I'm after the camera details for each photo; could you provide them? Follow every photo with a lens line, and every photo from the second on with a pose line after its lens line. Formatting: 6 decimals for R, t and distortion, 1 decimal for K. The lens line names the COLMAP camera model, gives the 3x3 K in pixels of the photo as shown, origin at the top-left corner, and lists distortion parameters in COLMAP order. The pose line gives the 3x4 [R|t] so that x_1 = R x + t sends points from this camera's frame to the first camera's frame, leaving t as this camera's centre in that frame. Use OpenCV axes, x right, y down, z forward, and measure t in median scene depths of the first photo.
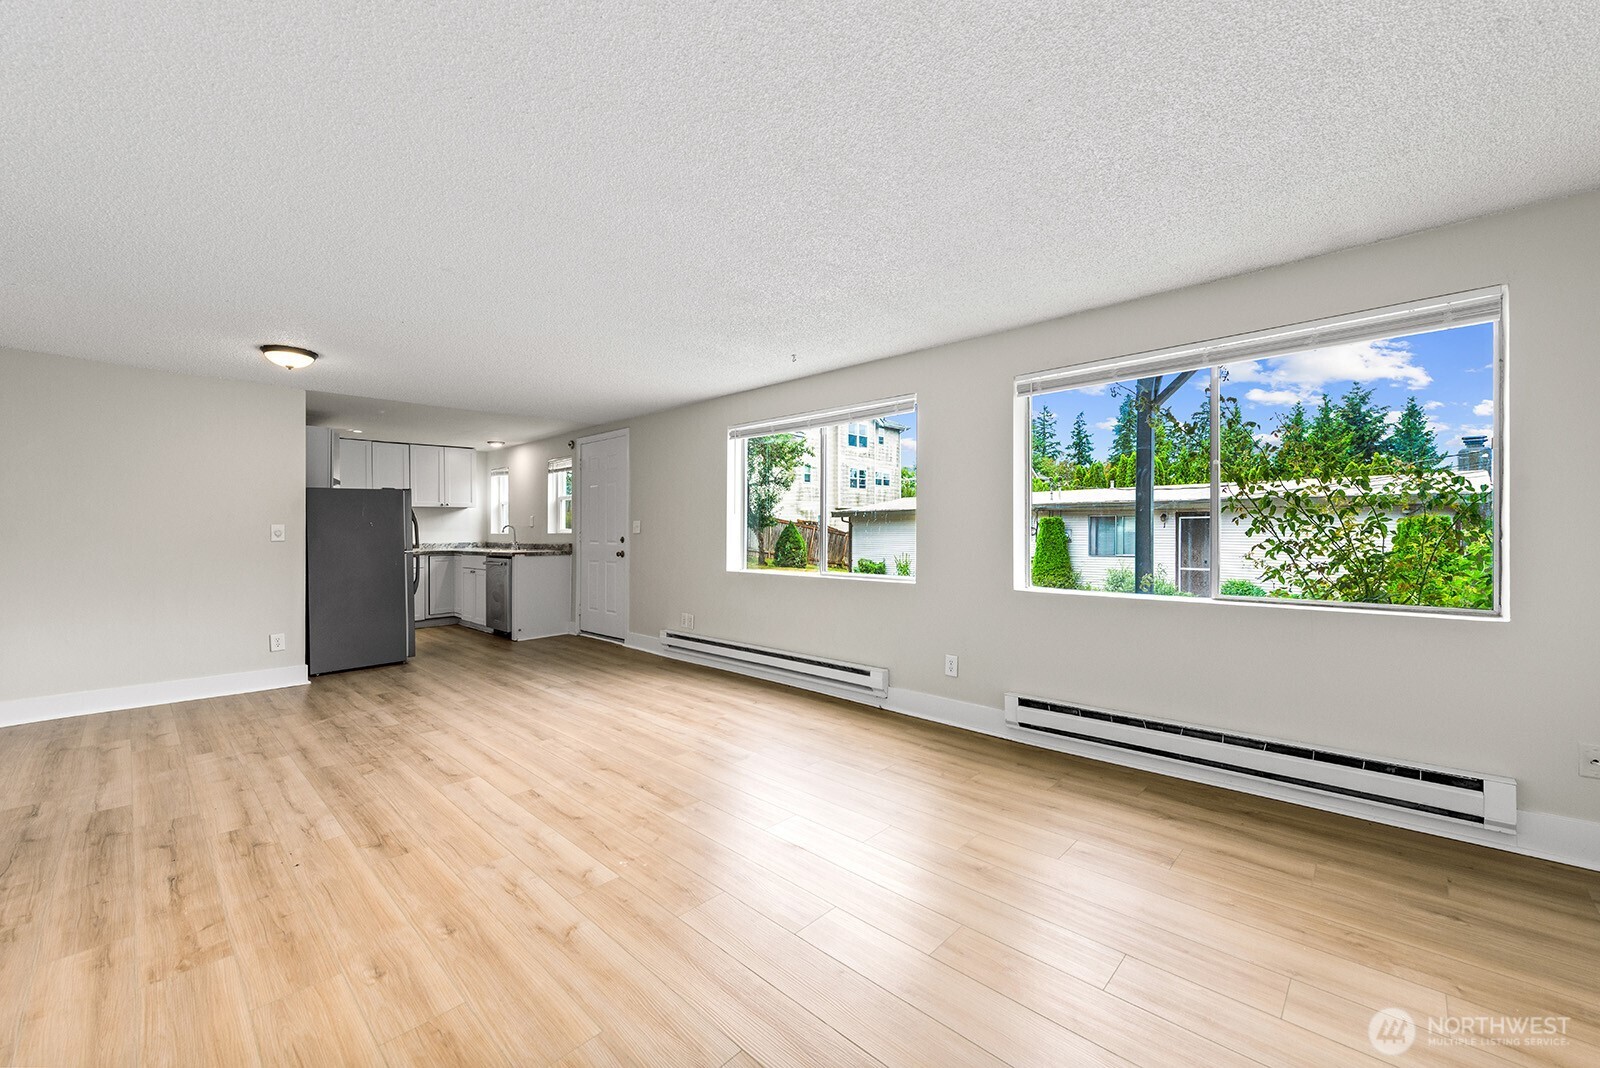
lens RADIAL K [[627.0, 0, 814.6], [0, 627.0, 531.2], [0, 0, 1]] dist [0.003804, -0.000178]
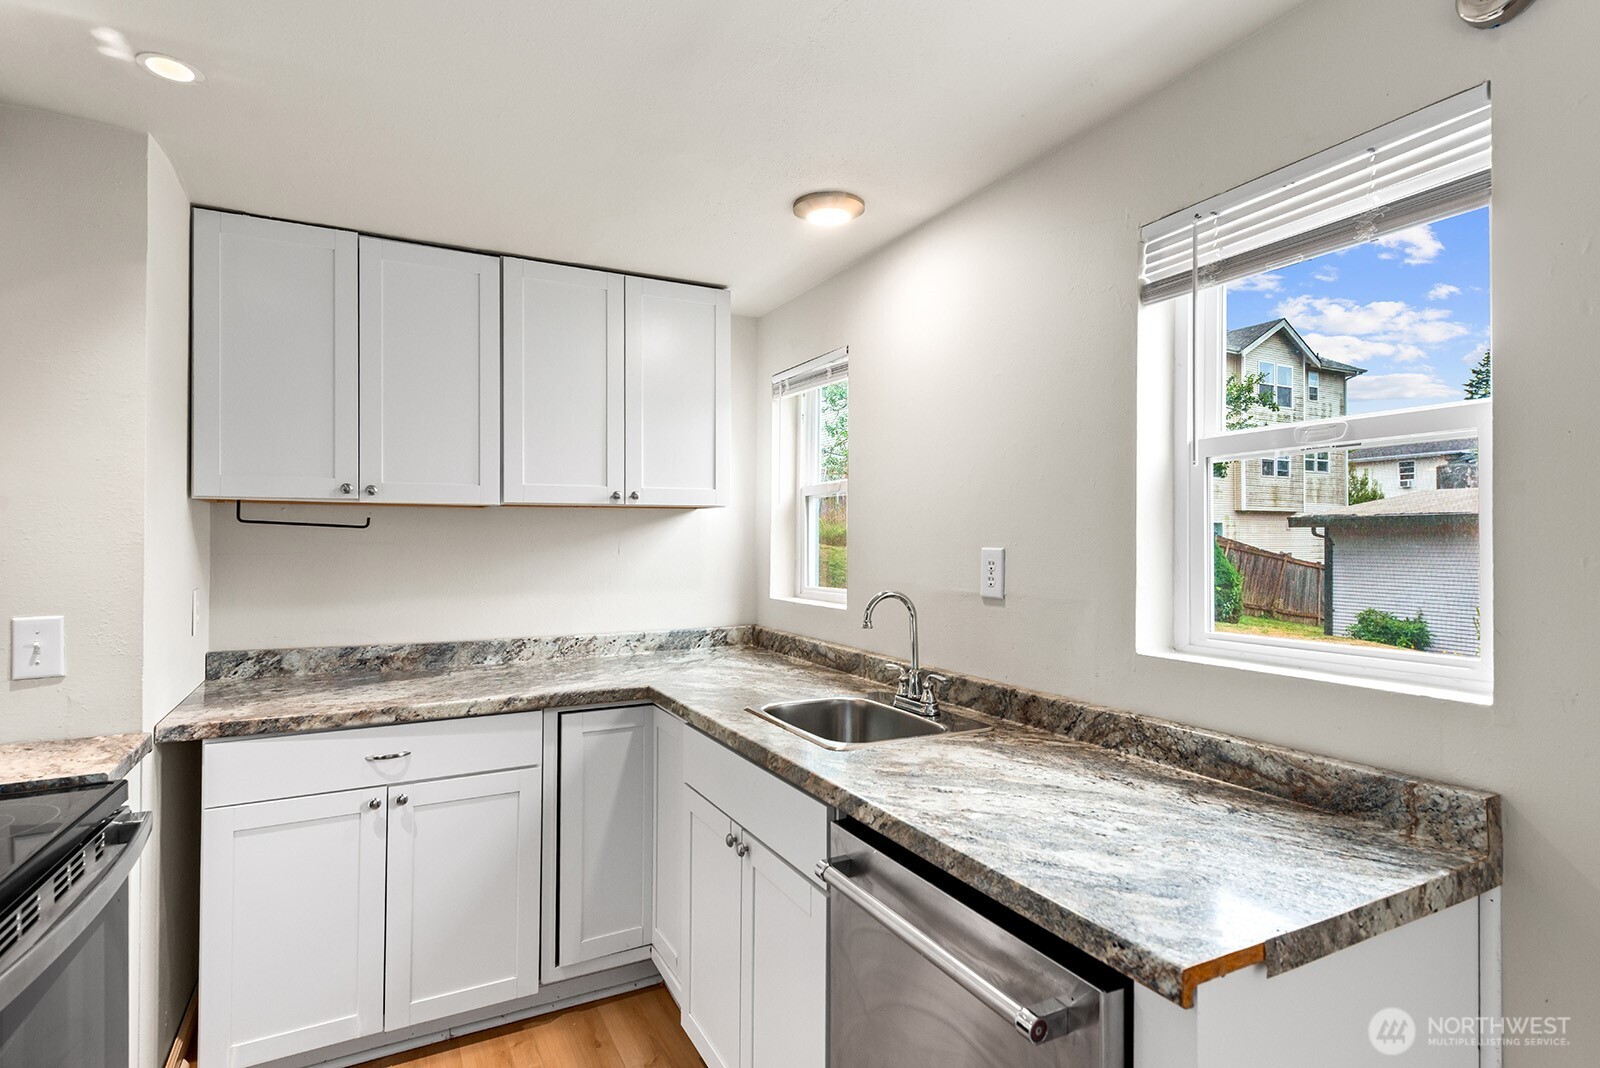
lens RADIAL K [[808.2, 0, 809.3], [0, 808.2, 528.6], [0, 0, 1]] dist [0.016857, -0.006645]
pose [[0.940842, 0.001141, -0.338842, -0.125113], [-0.006919, 0.999851, -0.015843, -0.007544], [0.338774, 0.017251, 0.940710, 0.220454]]
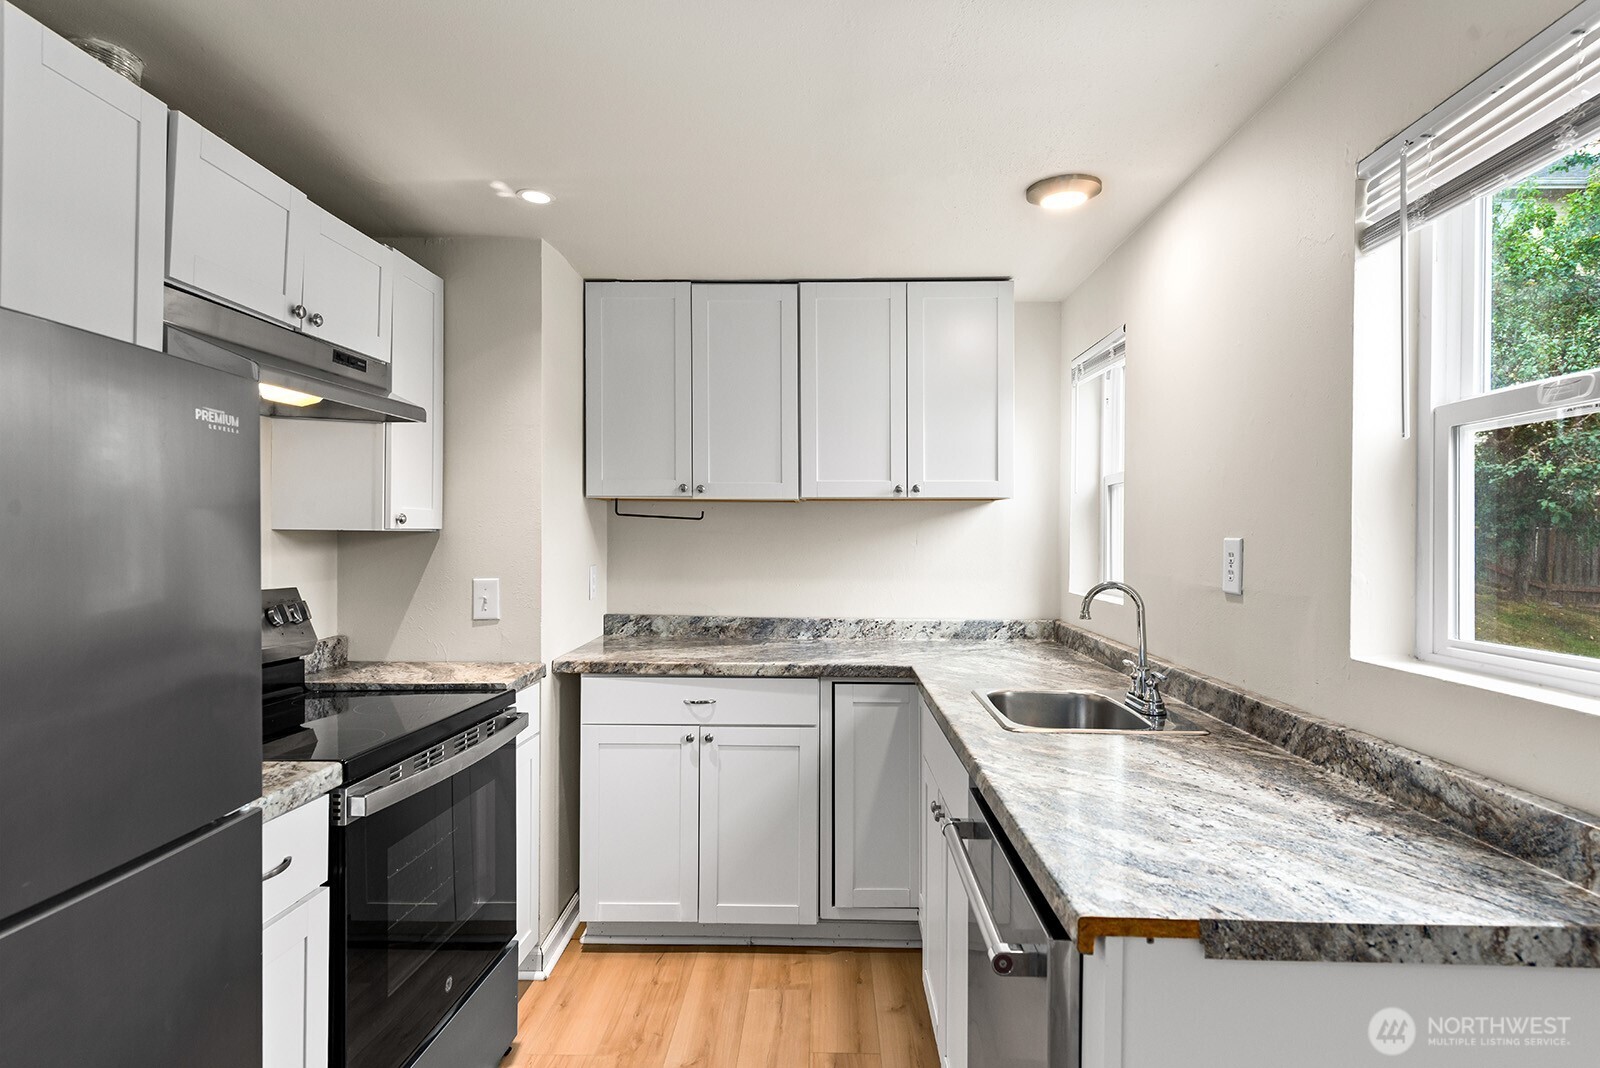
lens RADIAL K [[850.6, 0, 806.7], [0, 850.6, 531.6], [0, 0, 1]] dist [0.018539, -0.005812]
pose [[0.658126, 0.006739, -0.752877, -0.103386], [-0.013734, 0.999901, -0.003056, -0.006857], [0.752782, 0.012351, 0.658154, 0.223029]]
